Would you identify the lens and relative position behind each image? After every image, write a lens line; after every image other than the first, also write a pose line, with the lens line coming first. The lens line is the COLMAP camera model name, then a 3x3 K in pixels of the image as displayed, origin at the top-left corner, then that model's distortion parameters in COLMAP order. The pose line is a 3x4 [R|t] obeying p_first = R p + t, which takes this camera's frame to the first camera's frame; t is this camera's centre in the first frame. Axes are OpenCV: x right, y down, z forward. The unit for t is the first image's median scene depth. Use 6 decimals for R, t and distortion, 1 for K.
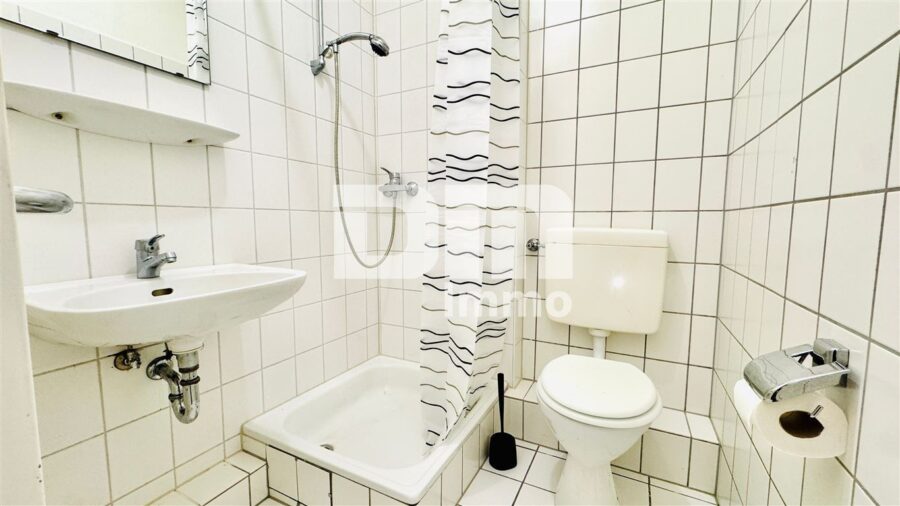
lens RADIAL K [[356.8, 0, 450.0], [0, 356.8, 253.0], [0, 0, 1]] dist [0.000832, 0.000840]
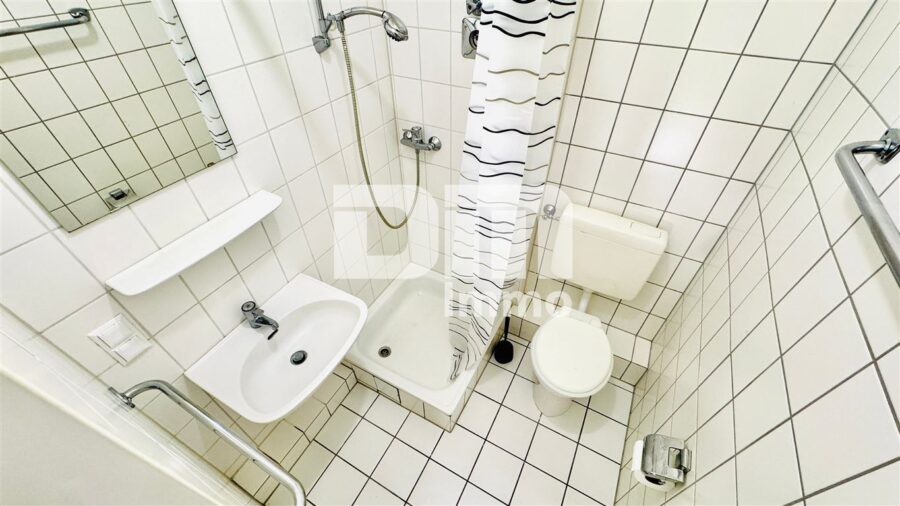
lens RADIAL K [[356.8, 0, 450.0], [0, 356.8, 253.0], [0, 0, 1]] dist [0.000832, 0.000840]
pose [[0.999665, 0.013034, -0.022375, -0.049982], [0.003034, 0.799167, 0.601102, -0.669243], [0.025716, -0.600968, 0.798859, 0.054944]]
